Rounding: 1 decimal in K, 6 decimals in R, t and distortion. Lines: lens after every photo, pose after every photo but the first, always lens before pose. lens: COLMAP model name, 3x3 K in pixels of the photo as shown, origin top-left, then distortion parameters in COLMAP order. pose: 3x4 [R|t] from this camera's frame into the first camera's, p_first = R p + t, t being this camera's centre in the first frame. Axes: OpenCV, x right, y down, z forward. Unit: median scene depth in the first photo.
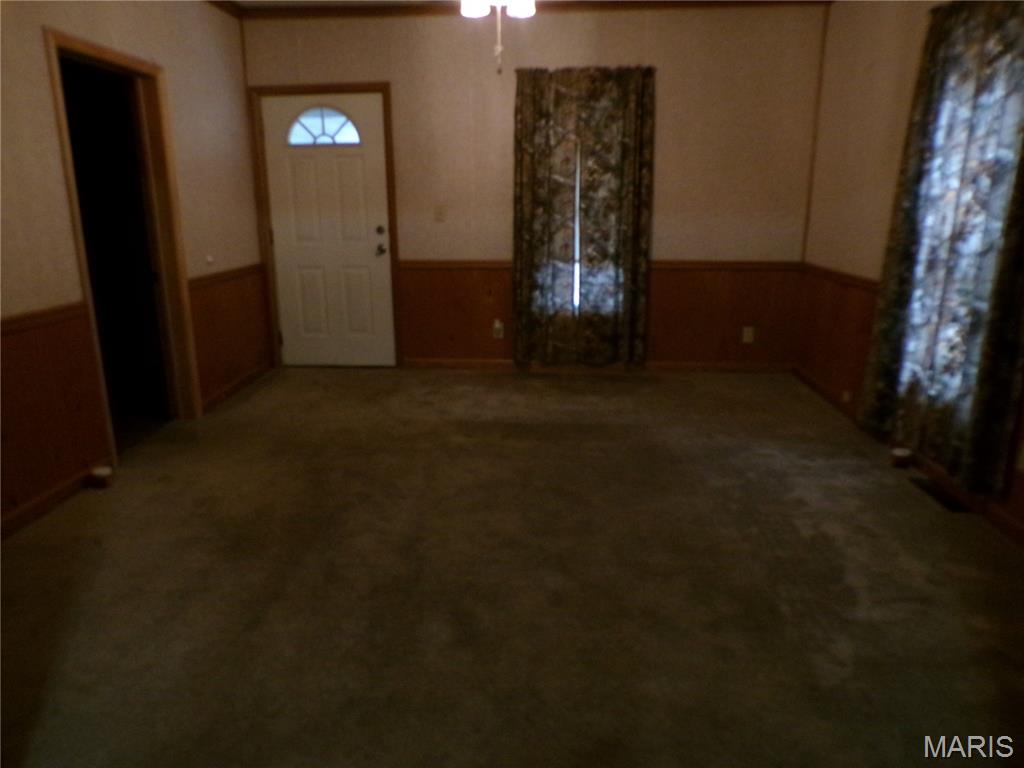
lens RADIAL K [[692.9, 0, 511.0], [0, 692.9, 388.7], [0, 0, 1]] dist [-0.046308, 0.024538]
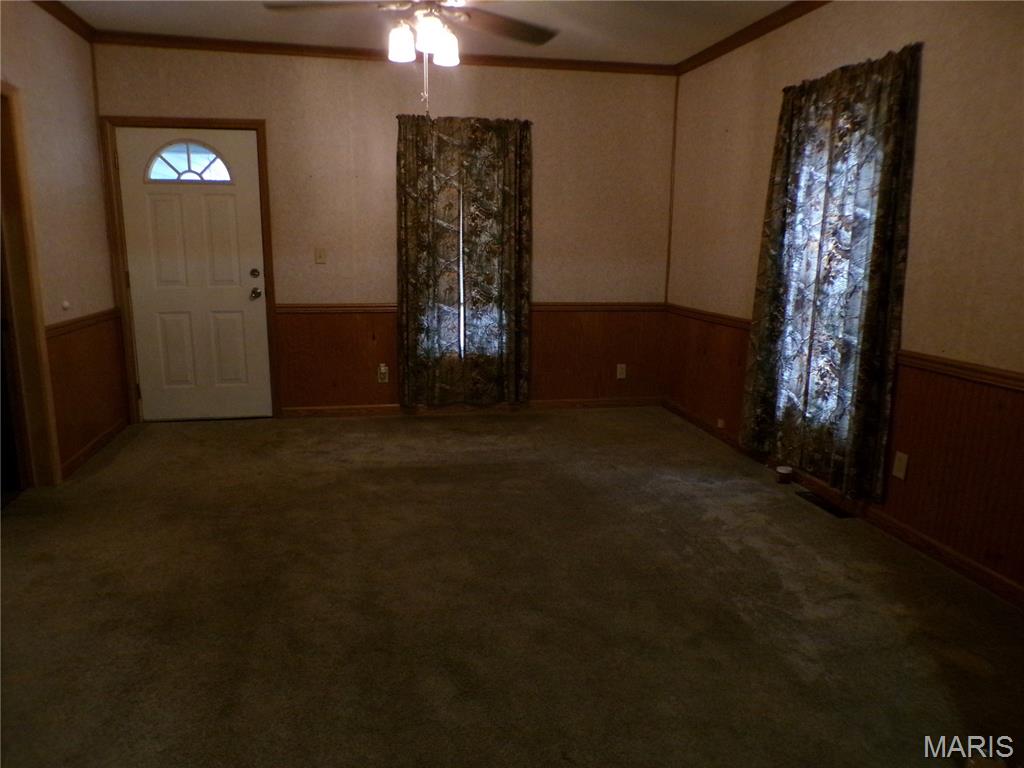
lens RADIAL K [[692.9, 0, 511.0], [0, 692.9, 388.7], [0, 0, 1]] dist [-0.046308, 0.024538]
pose [[0.964634, -0.036953, 0.260989, -0.109982], [0.052964, 0.997104, -0.054581, -0.001238], [-0.258216, 0.066473, 0.963798, 0.010853]]
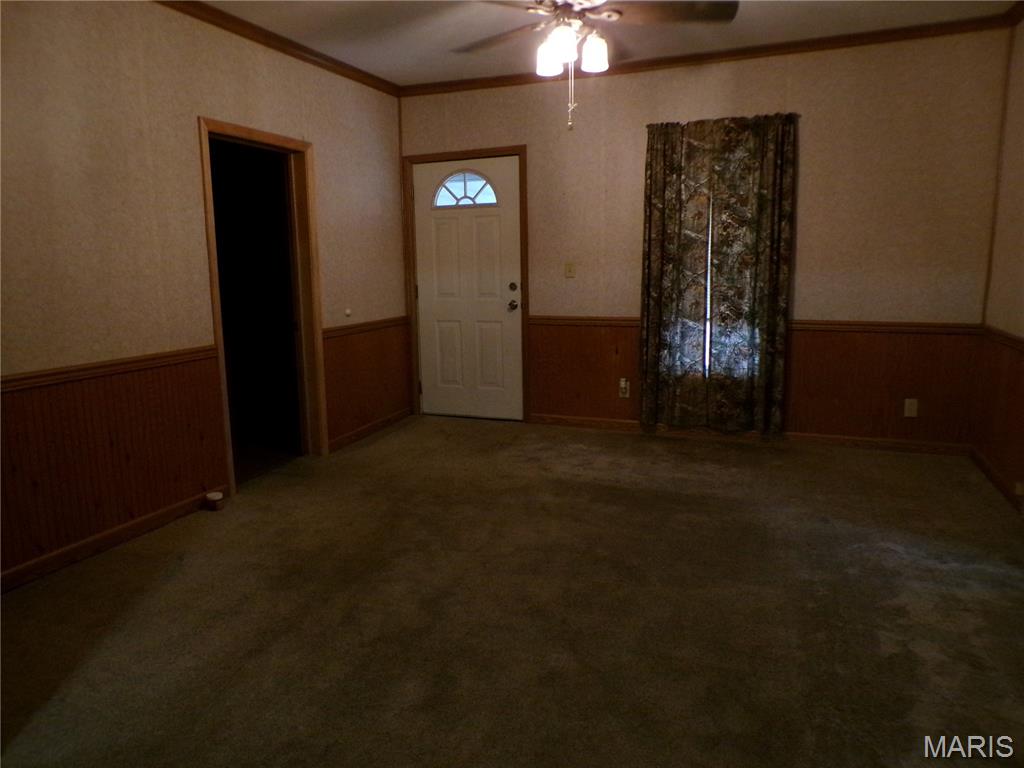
lens RADIAL K [[694.7, 0, 509.0], [0, 694.7, 388.1], [0, 0, 1]] dist [-0.046072, 0.021828]
pose [[0.951165, 0.045854, -0.305259, 0.135853], [-0.071147, 0.994846, -0.072252, -0.005178], [0.300373, 0.090441, 0.949524, 0.036126]]
